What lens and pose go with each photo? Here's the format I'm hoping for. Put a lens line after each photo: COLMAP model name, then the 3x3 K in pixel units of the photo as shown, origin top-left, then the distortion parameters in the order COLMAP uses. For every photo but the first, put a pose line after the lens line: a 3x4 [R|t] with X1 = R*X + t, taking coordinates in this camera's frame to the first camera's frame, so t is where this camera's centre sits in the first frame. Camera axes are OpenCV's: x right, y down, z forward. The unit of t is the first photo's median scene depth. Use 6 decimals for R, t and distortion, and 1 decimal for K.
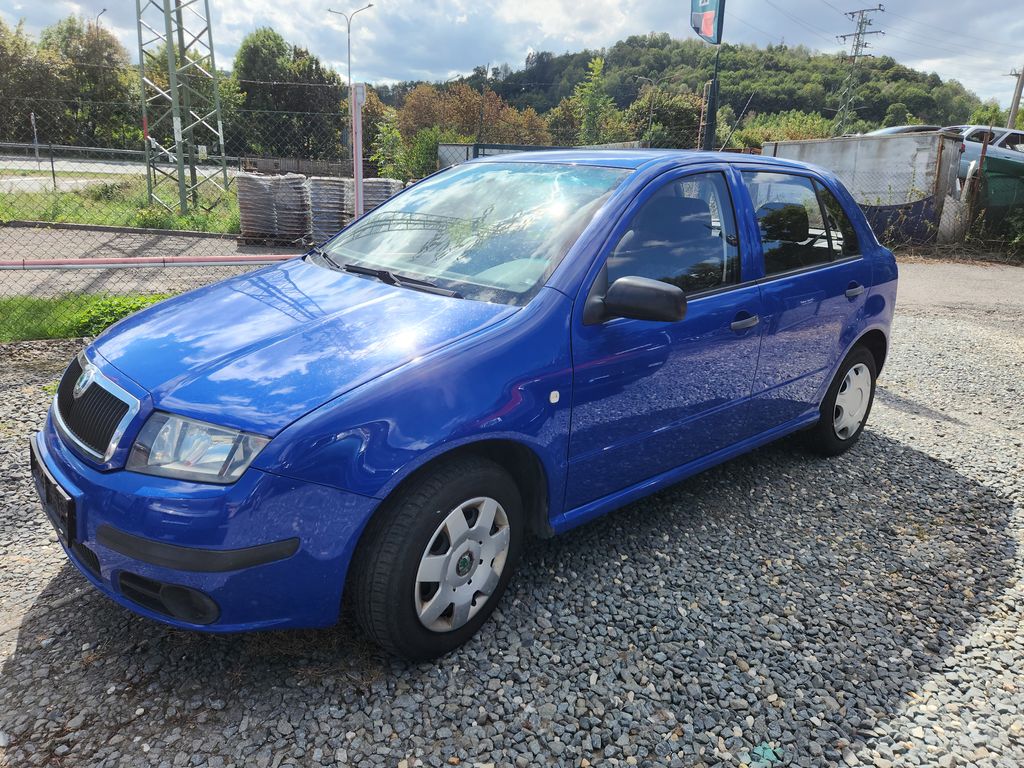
lens RADIAL K [[722.1, 0, 510.5], [0, 722.1, 375.1], [0, 0, 1]] dist [0.040012, -0.026837]
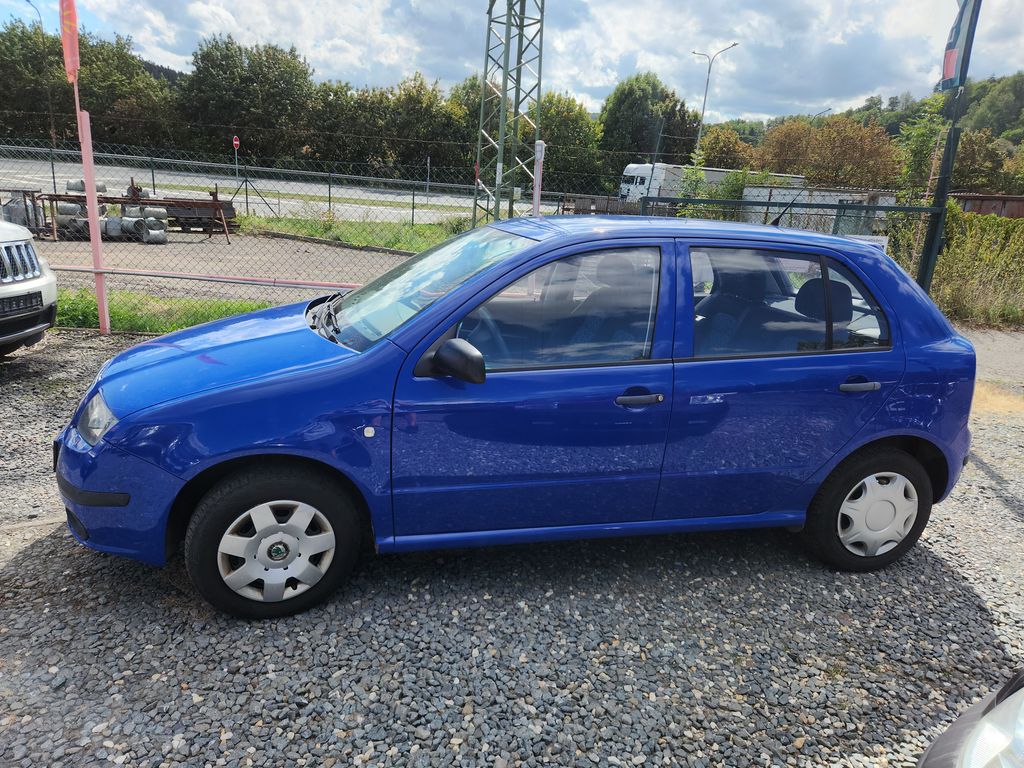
lens RADIAL K [[722.1, 0, 505.8], [0, 722.1, 393.1], [0, 0, 1]] dist [0.040012, -0.026837]
pose [[0.878270, 0.145712, -0.455423, 0.466751], [-0.155564, 0.987696, 0.016011, -0.051961], [0.452152, 0.056785, 0.890131, 0.028246]]
